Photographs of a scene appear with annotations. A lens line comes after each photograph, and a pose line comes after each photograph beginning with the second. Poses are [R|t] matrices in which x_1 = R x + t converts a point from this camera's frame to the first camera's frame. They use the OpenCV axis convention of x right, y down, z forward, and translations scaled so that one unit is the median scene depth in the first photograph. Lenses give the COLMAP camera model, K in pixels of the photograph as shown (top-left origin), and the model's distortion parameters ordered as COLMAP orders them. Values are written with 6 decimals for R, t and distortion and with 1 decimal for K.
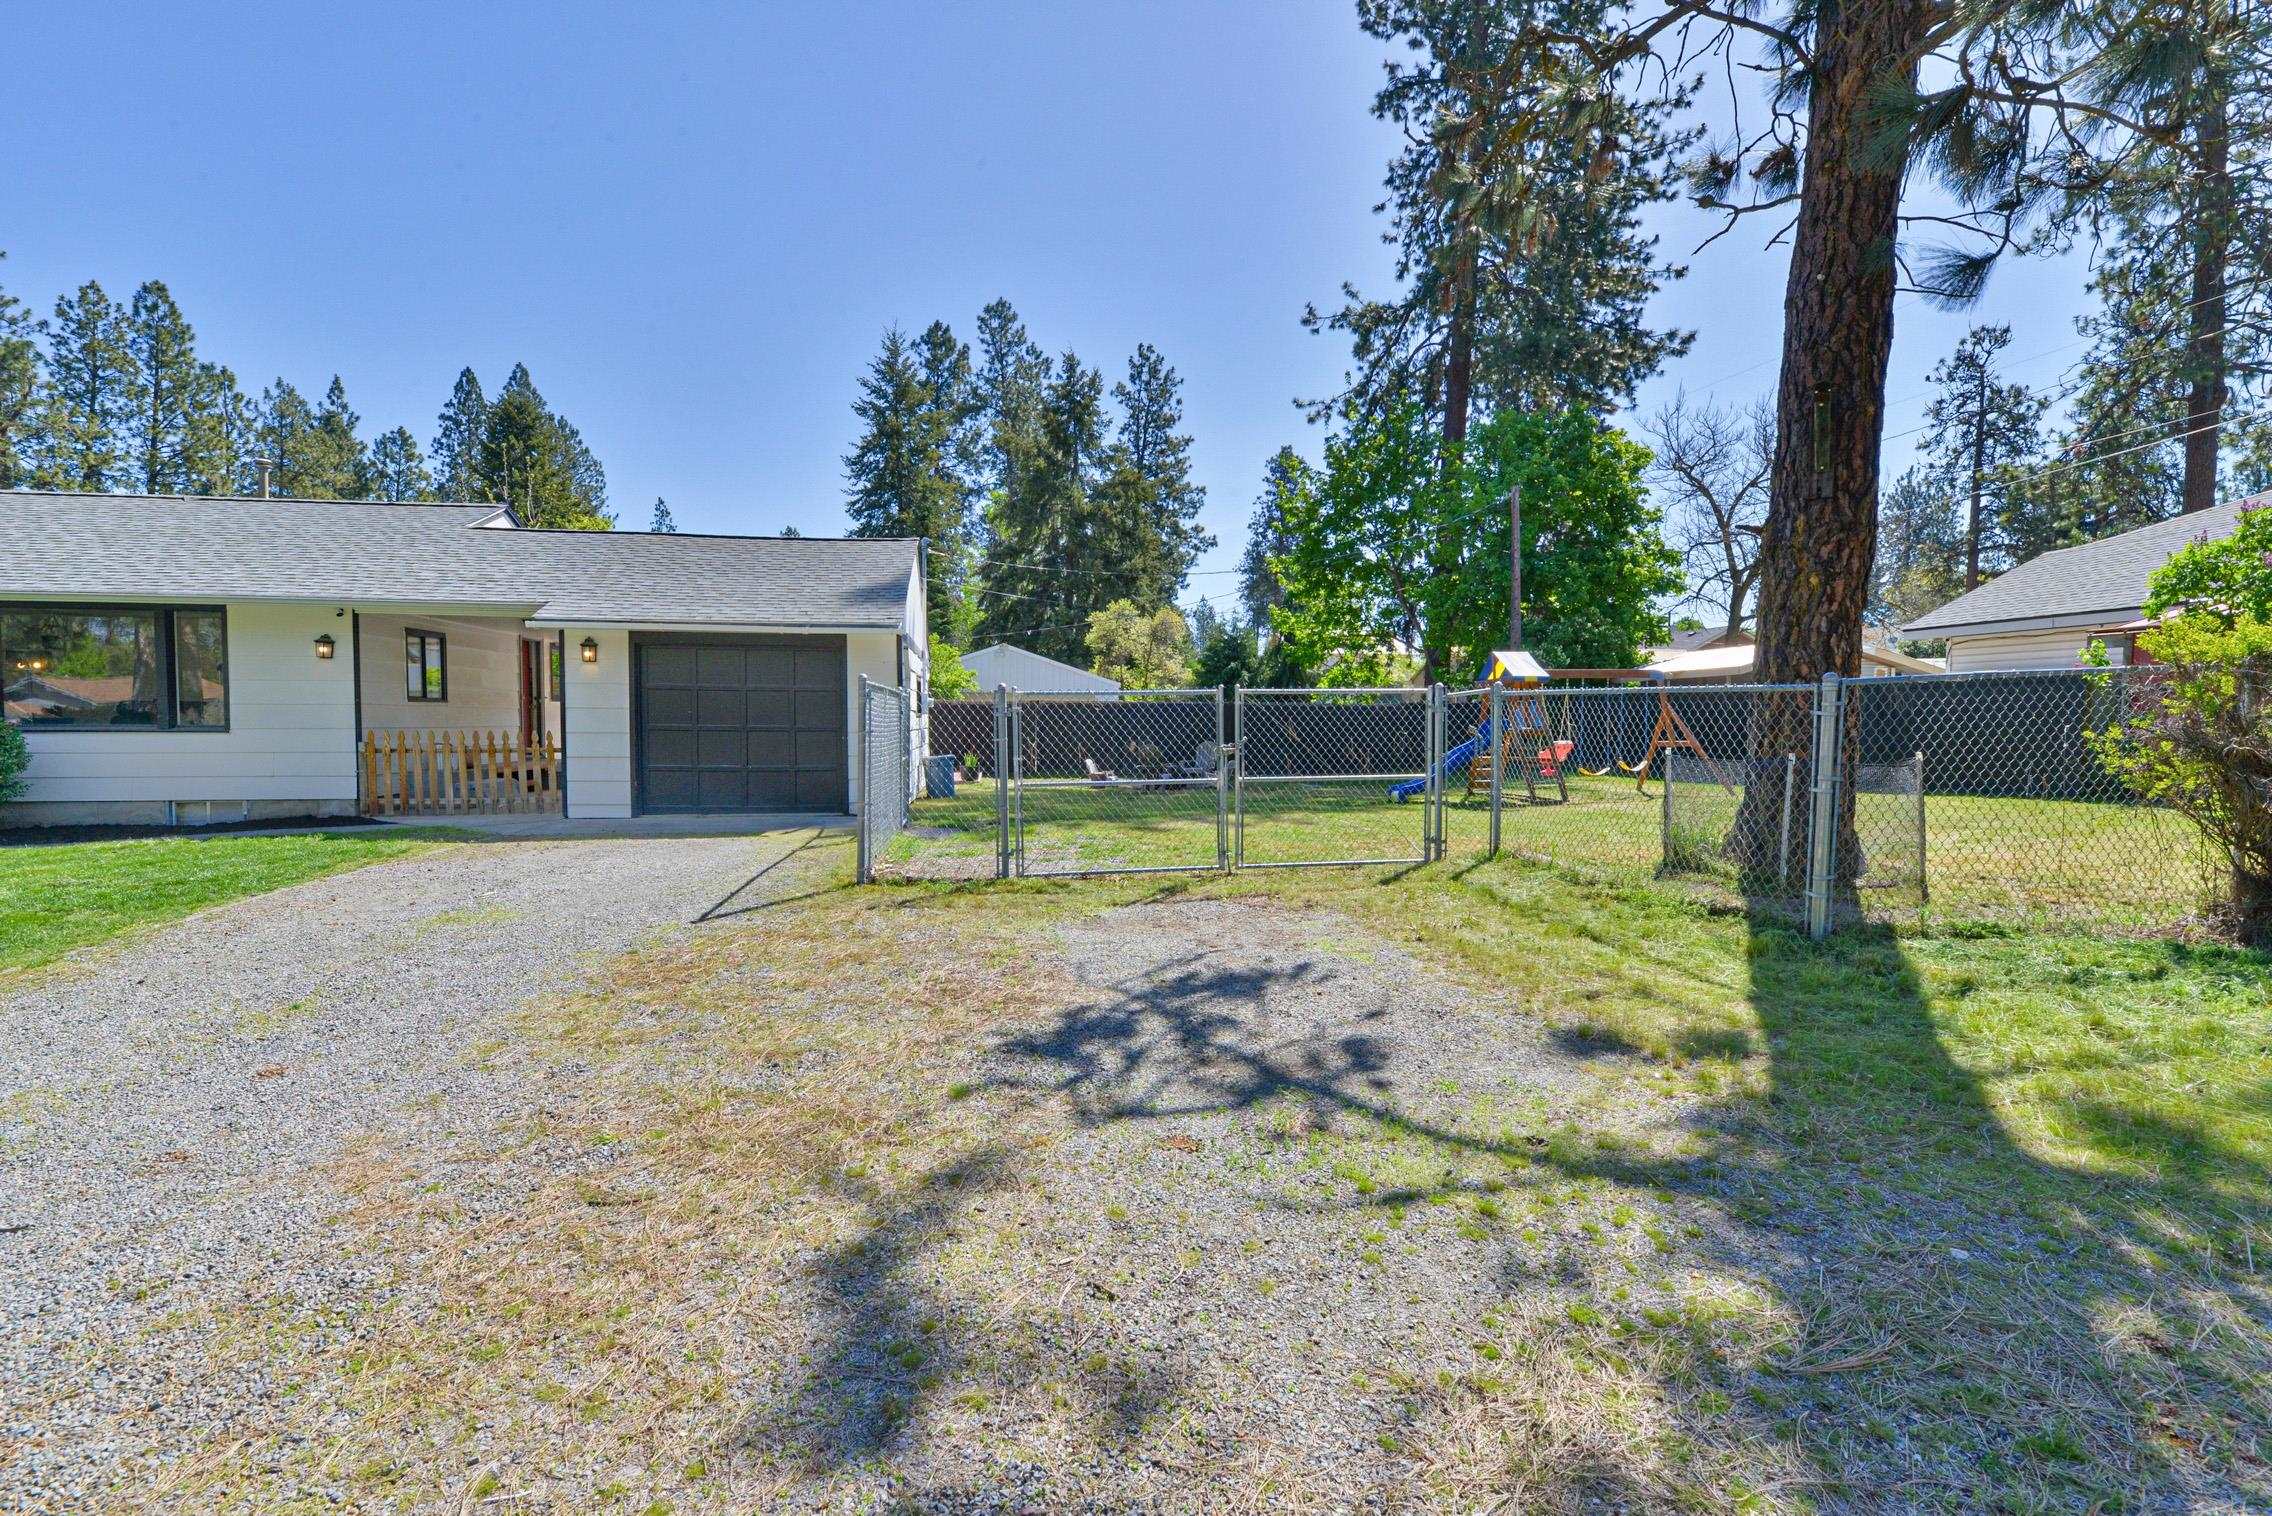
lens RADIAL K [[977.1, 0, 1143.8], [0, 977.1, 758.5], [0, 0, 1]] dist [0.000357, -0.000601]
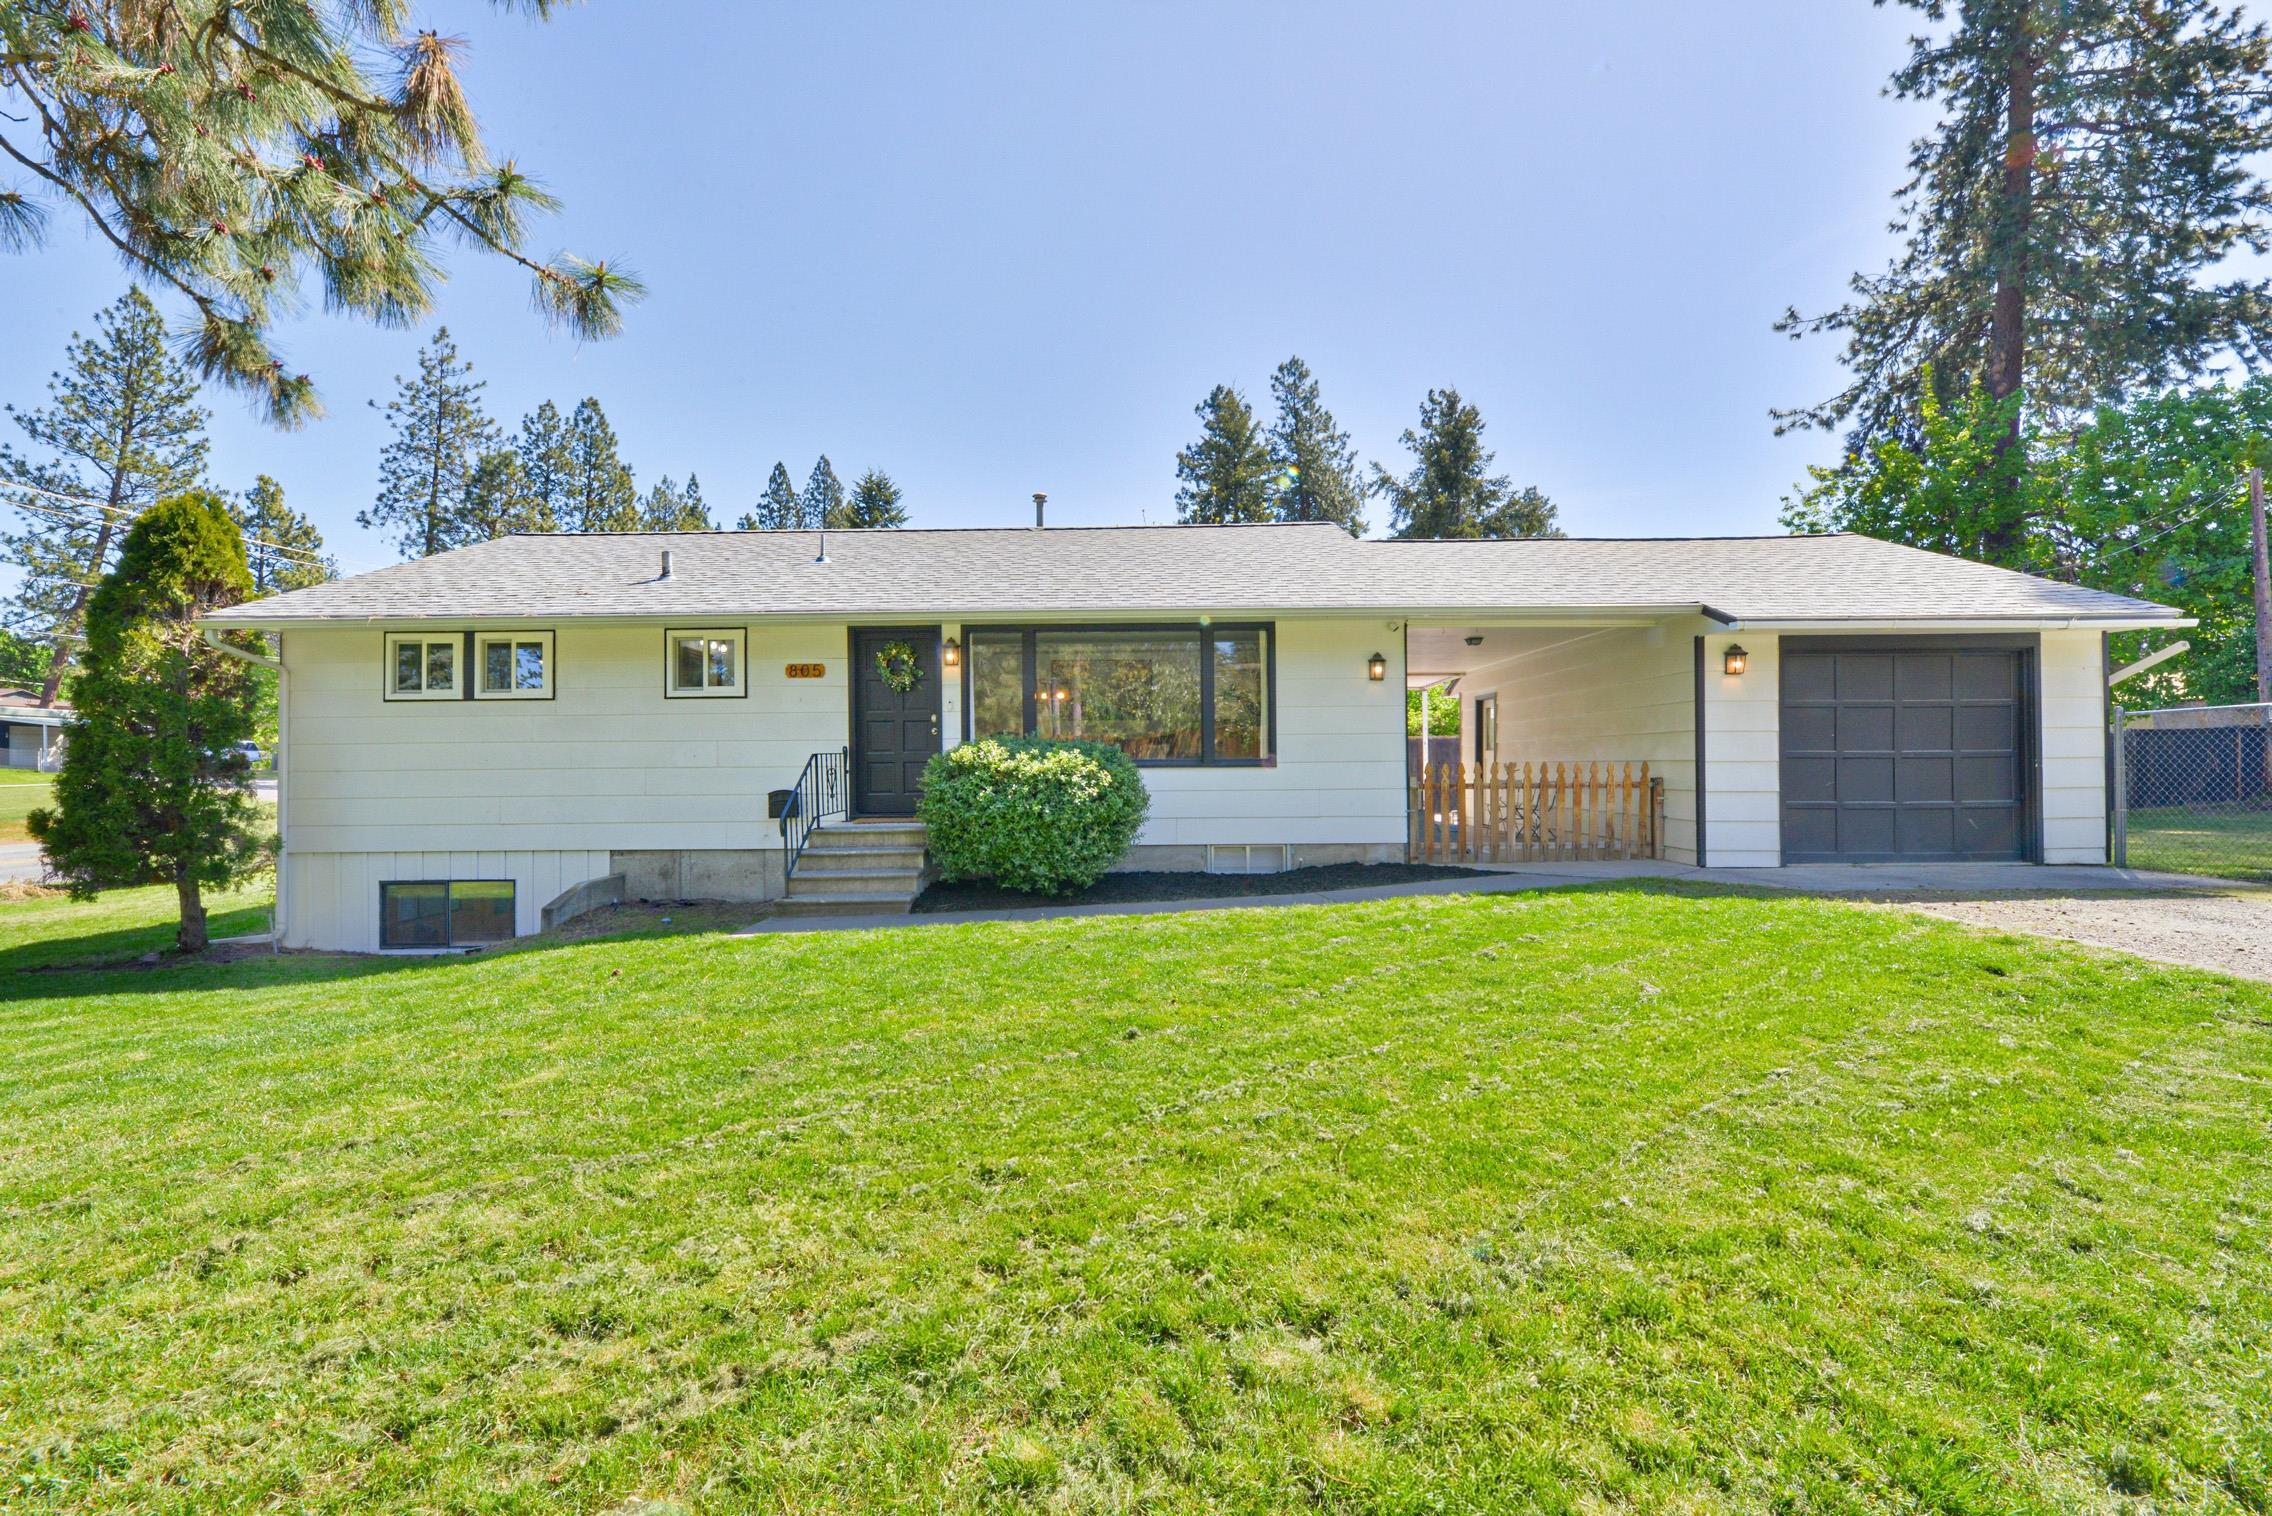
lens RADIAL K [[913.5, 0, 1133.5], [0, 913.5, 761.3], [0, 0, 1]] dist [-0.000756, -0.000654]
pose [[0.987470, -0.013600, -0.157218, -0.212709], [0.006787, 0.999018, -0.043794, 0.000737], [0.157659, 0.042178, 0.986592, 0.040863]]
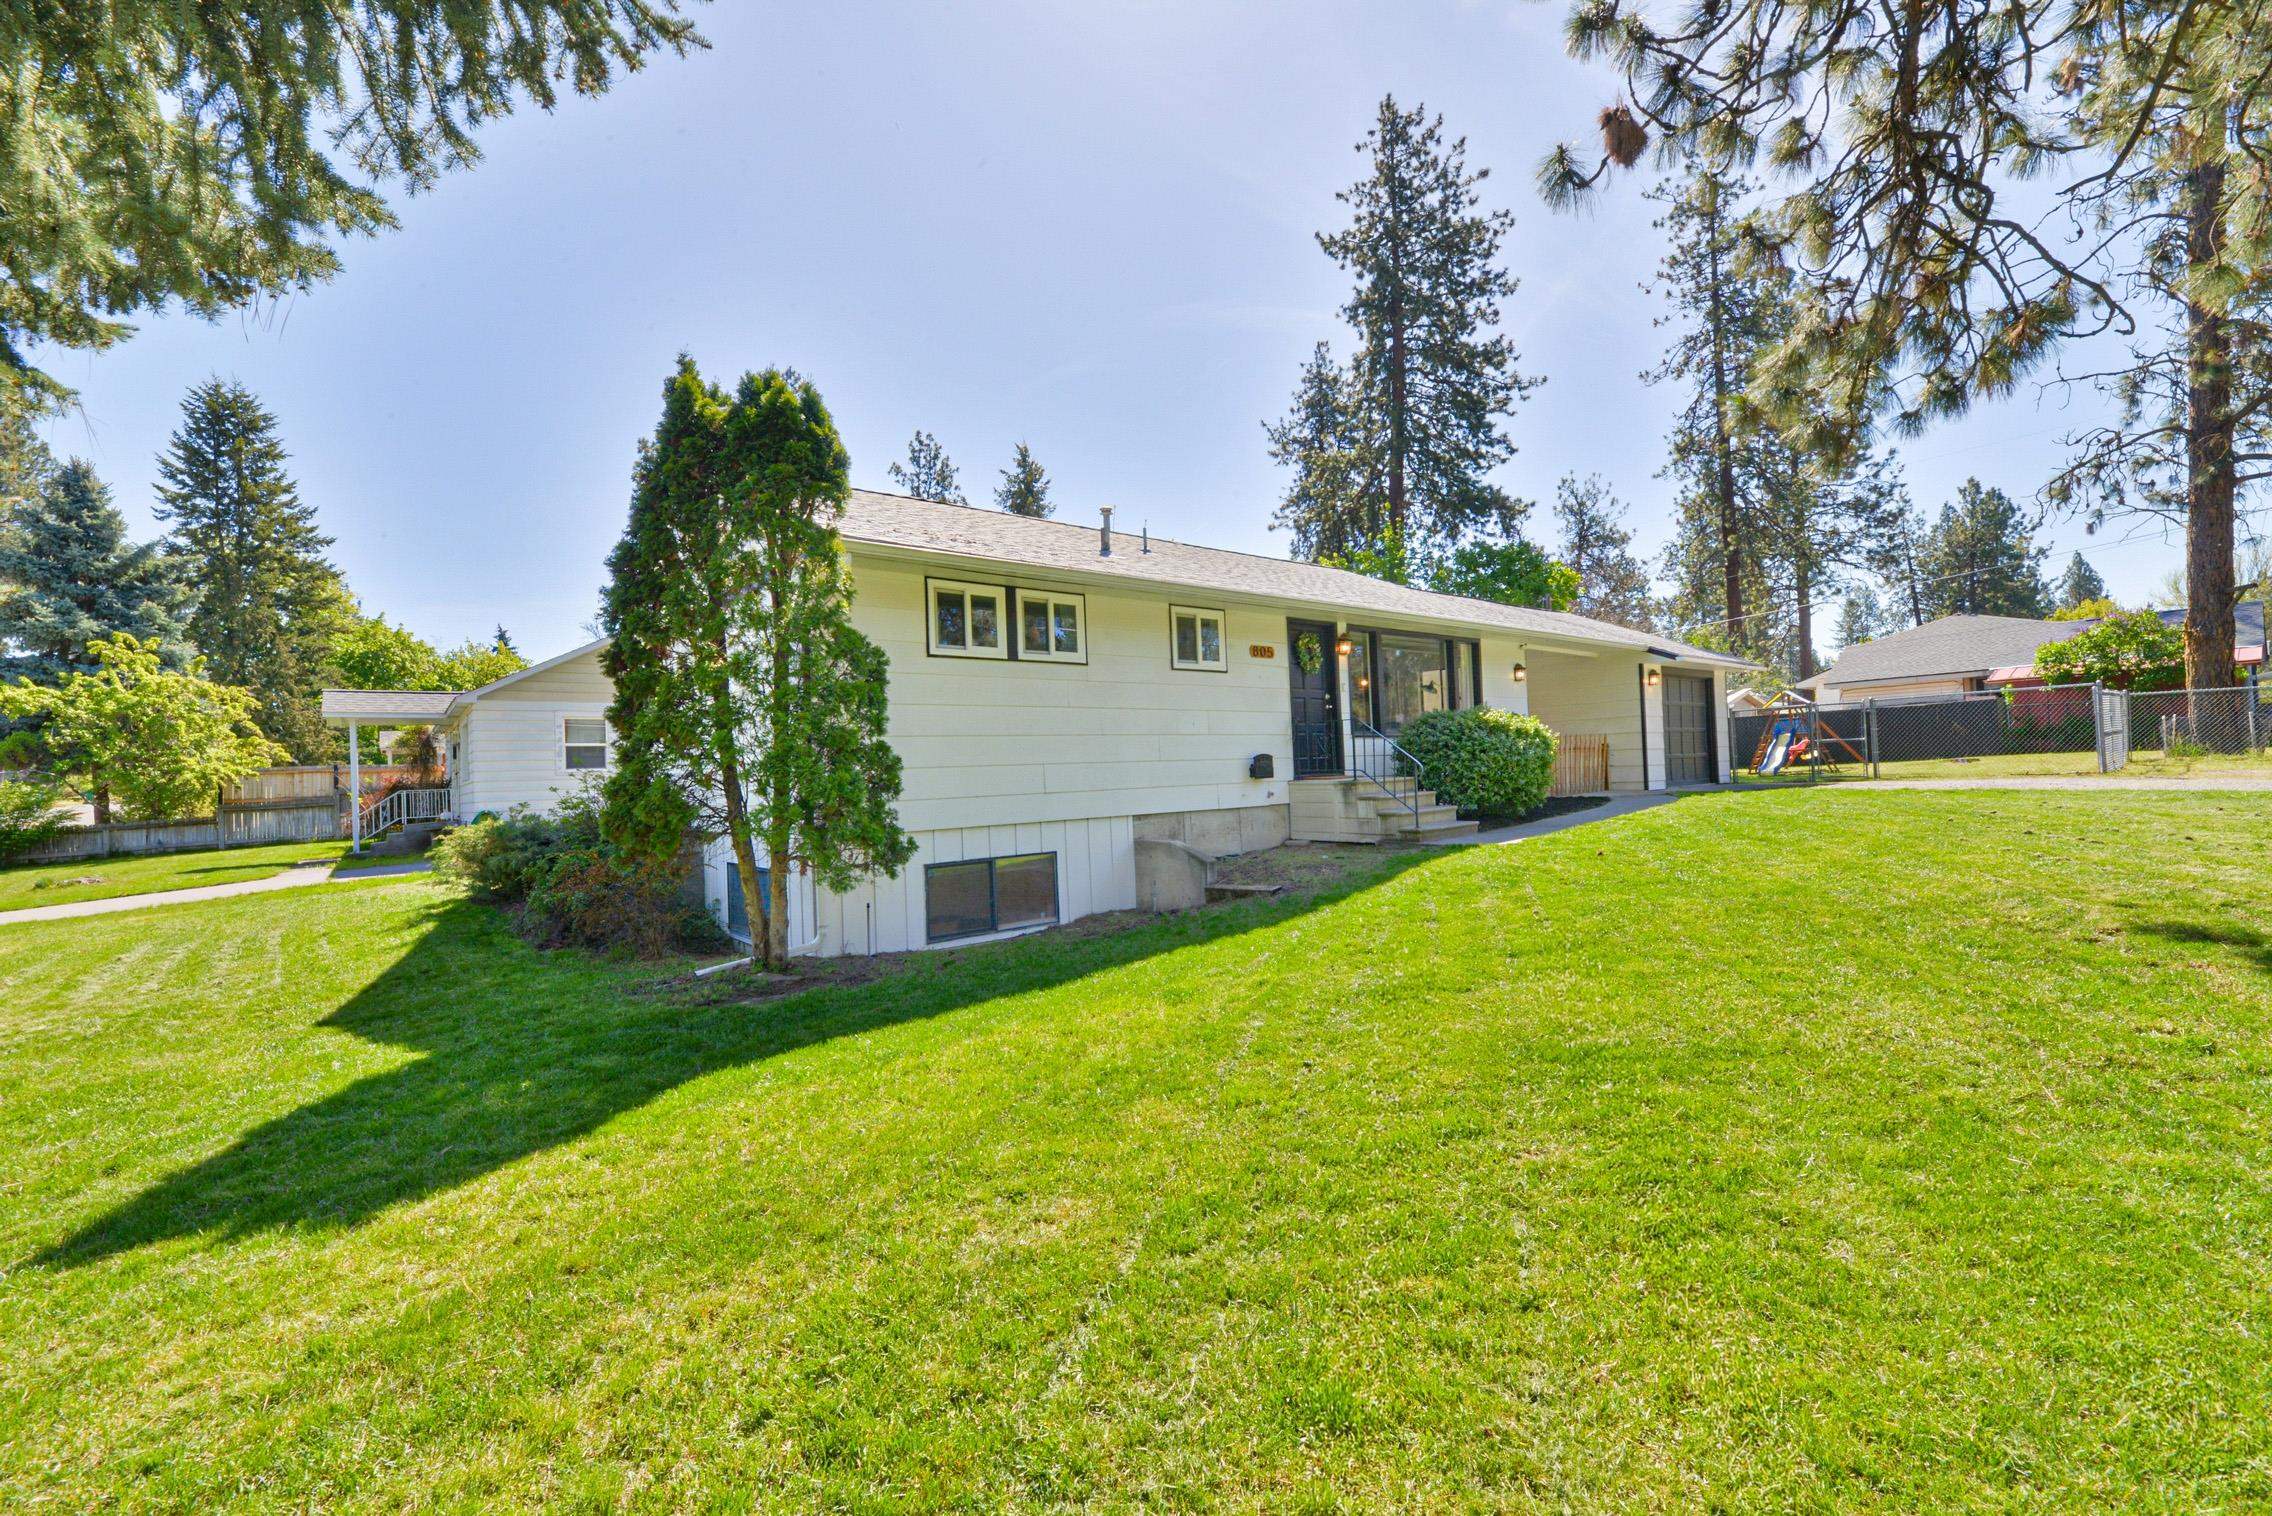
lens RADIAL K [[913.5, 0, 1128.1], [0, 913.5, 753.1], [0, 0, 1]] dist [-0.000756, -0.000654]
pose [[0.870346, -0.026147, 0.491746, -0.399394], [0.062242, 0.996422, -0.057180, 0.006520], [-0.488491, 0.080374, 0.868859, 0.042926]]
